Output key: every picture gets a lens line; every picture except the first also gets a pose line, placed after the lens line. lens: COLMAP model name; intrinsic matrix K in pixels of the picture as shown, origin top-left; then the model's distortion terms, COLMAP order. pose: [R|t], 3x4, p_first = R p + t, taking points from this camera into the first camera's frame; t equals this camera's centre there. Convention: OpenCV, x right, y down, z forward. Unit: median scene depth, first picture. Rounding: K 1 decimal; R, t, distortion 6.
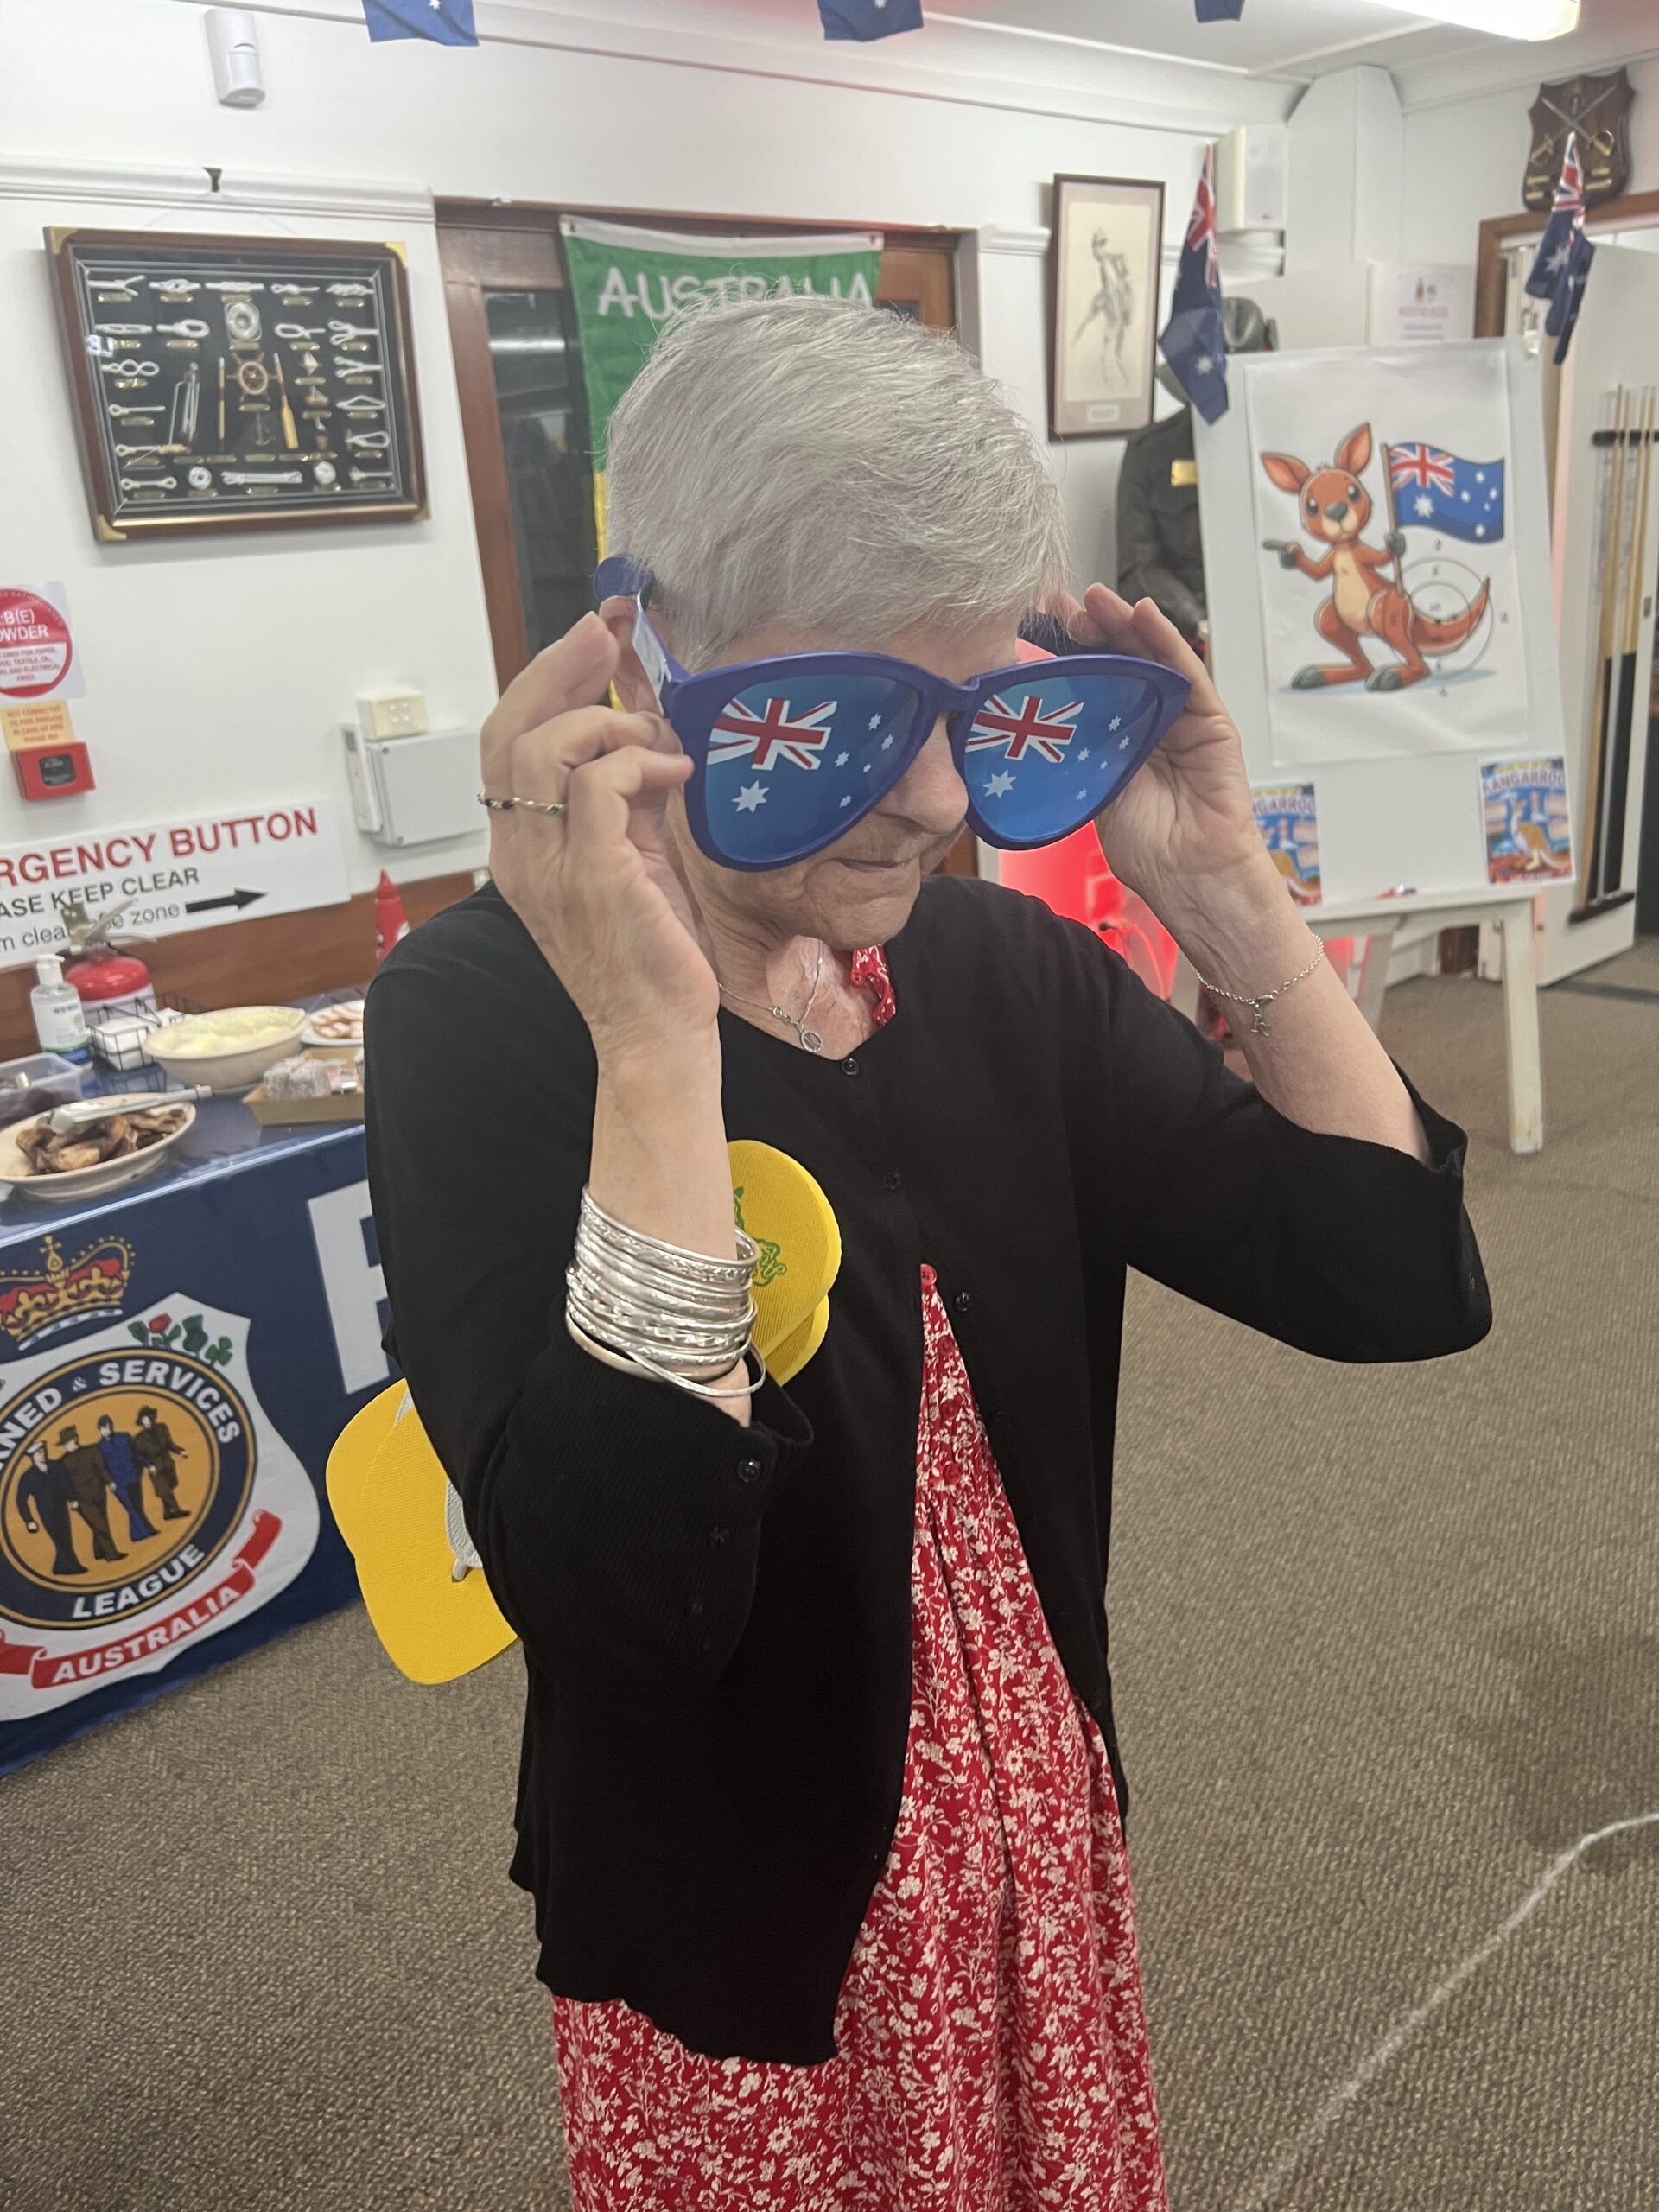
lens RADIAL K [[1687.2, 0, 821.9], [0, 1687.2, 1120.3], [0, 0, 1]] dist [0.004129, 0.007284]
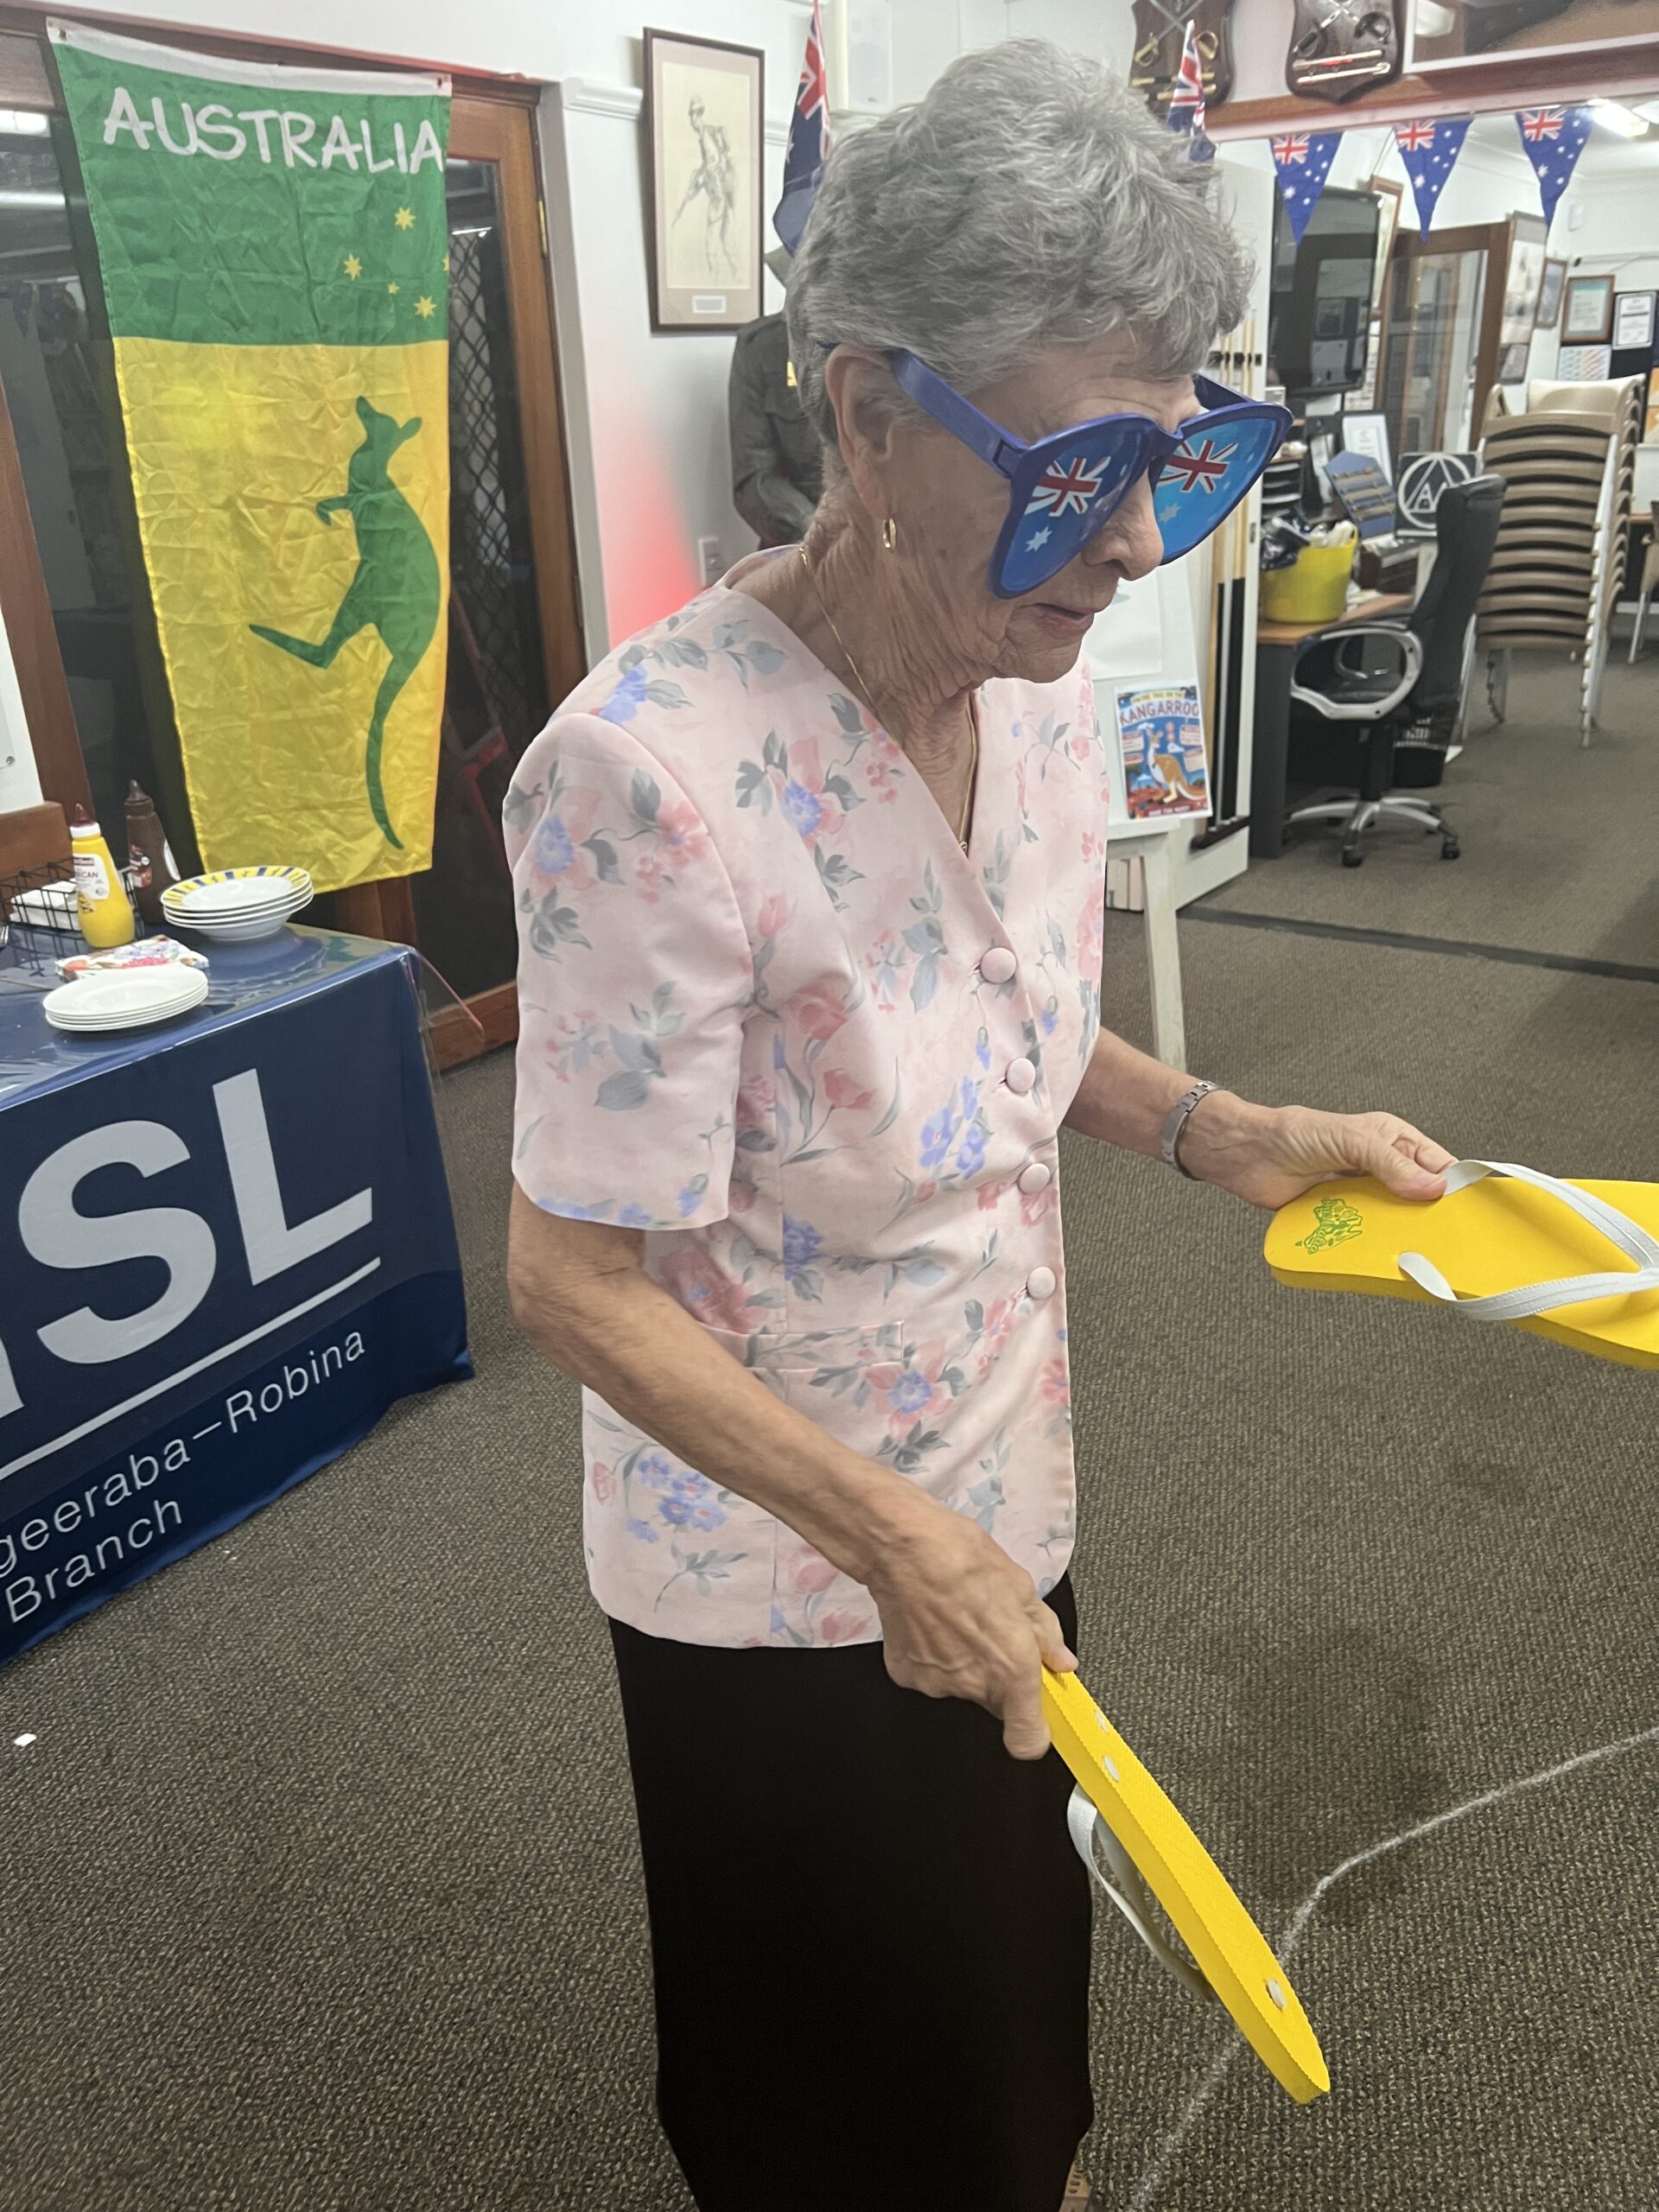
lens RADIAL K [[1680.9, 0, 843.5], [0, 1680.9, 1102.8], [0, 0, 1]] dist [0.035254, -0.040010]
pose [[0.972396, -0.053420, 0.227140, 0.007547], [0.044705, 0.998059, 0.043344, -0.032083], [-0.229015, -0.031994, 0.972897, 0.110929]]
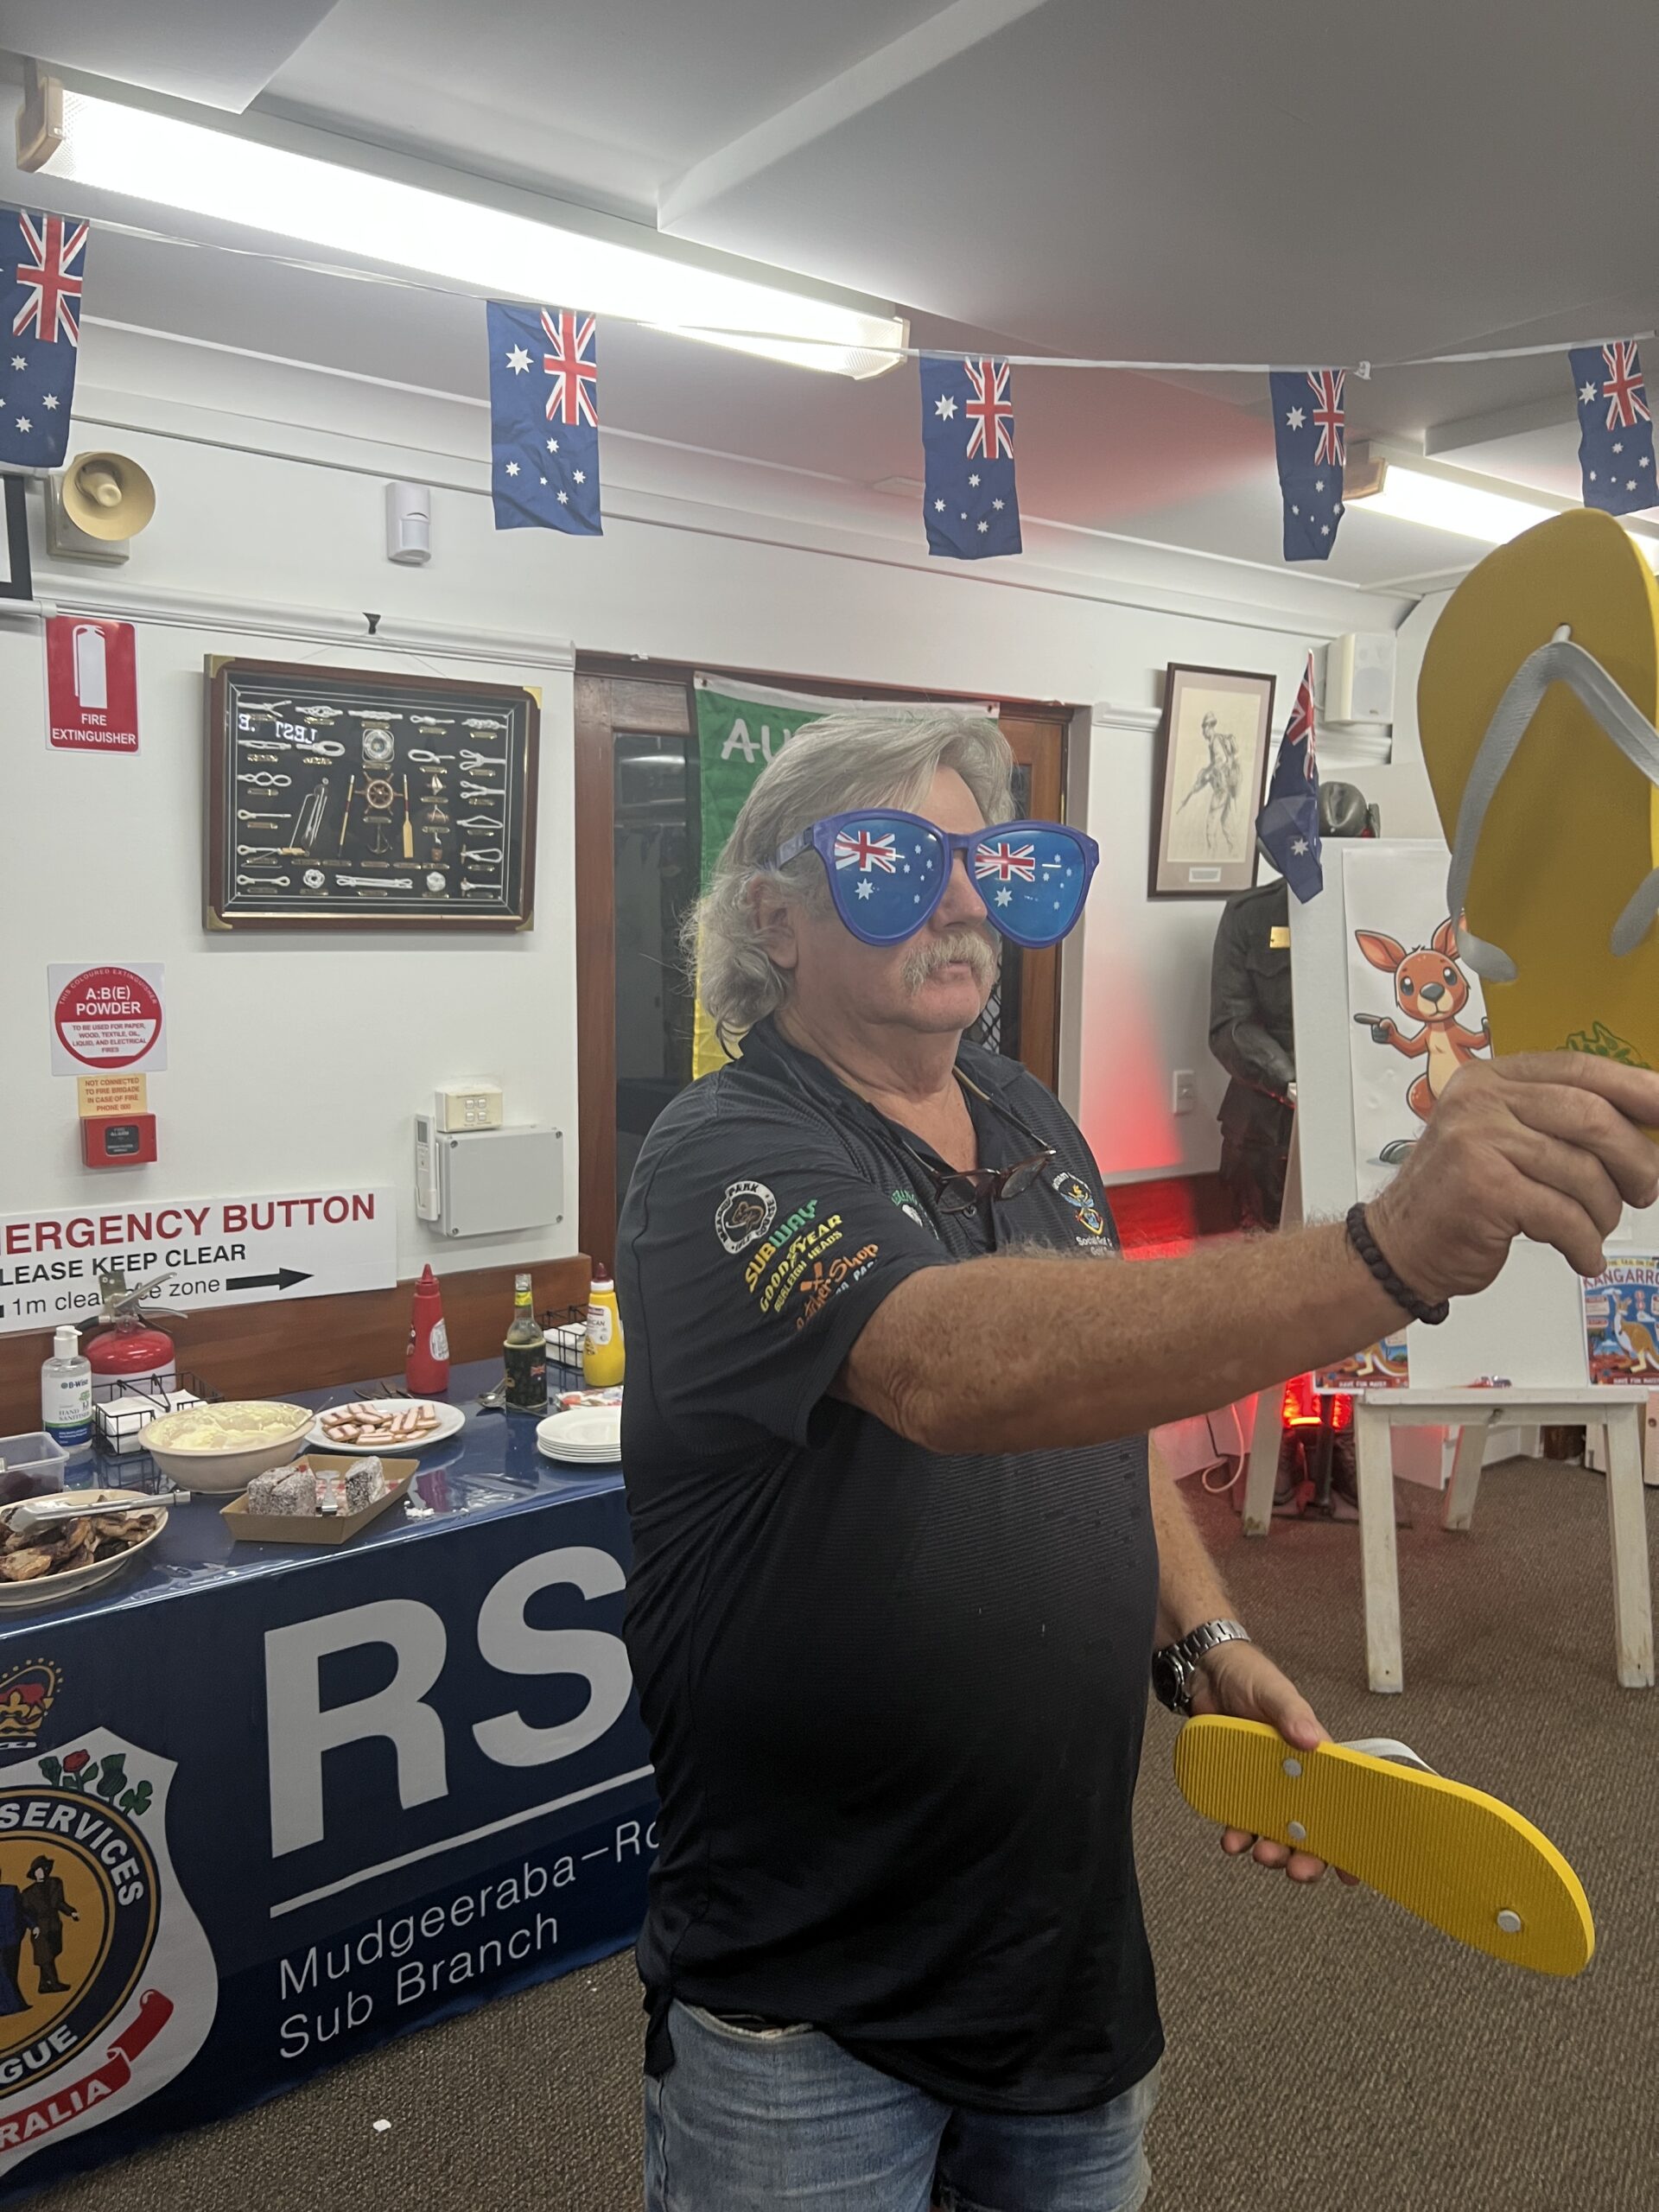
lens RADIAL K [[1673.0, 0, 818.2], [0, 1673.0, 1087.6], [0, 0, 1]] dist [0.043314, -0.056866]
pose [[0.993133, 0.089572, -0.075261, 0.030332], [-0.104829, 0.966928, -0.232512, -0.044893], [0.051946, 0.238805, 0.969677, 0.038587]]
